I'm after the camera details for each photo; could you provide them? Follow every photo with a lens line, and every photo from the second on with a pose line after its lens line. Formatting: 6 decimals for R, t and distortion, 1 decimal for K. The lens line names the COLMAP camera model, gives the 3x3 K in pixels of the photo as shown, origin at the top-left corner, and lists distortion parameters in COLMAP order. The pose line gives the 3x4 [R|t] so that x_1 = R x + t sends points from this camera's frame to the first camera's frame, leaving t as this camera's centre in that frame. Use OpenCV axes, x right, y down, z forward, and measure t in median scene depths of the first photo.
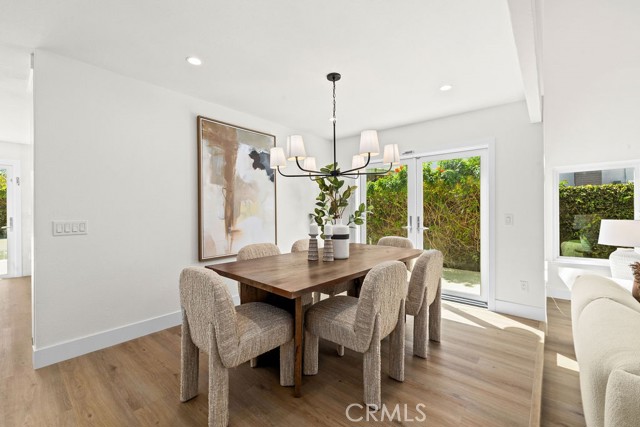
lens RADIAL K [[269.8, 0, 319.1], [0, 269.8, 212.0], [0, 0, 1]] dist [0.002810, 0.000534]
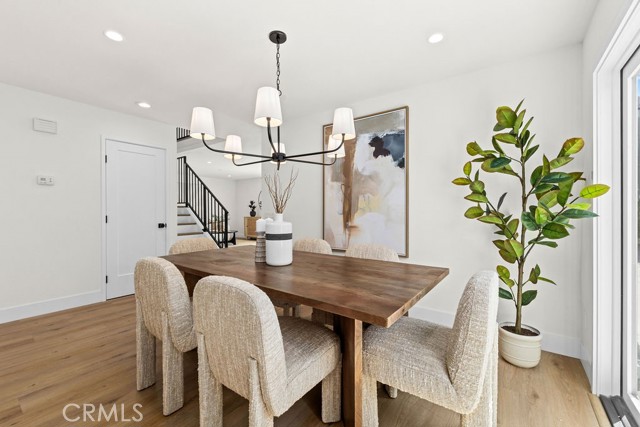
lens RADIAL K [[269.8, 0, 319.1], [0, 269.8, 212.0], [0, 0, 1]] dist [0.002810, 0.000534]
pose [[0.081591, 0.008654, -0.996628, 0.662533], [-0.003489, 0.999959, 0.008397, 0.009463], [0.996660, 0.002792, 0.081618, 0.805756]]
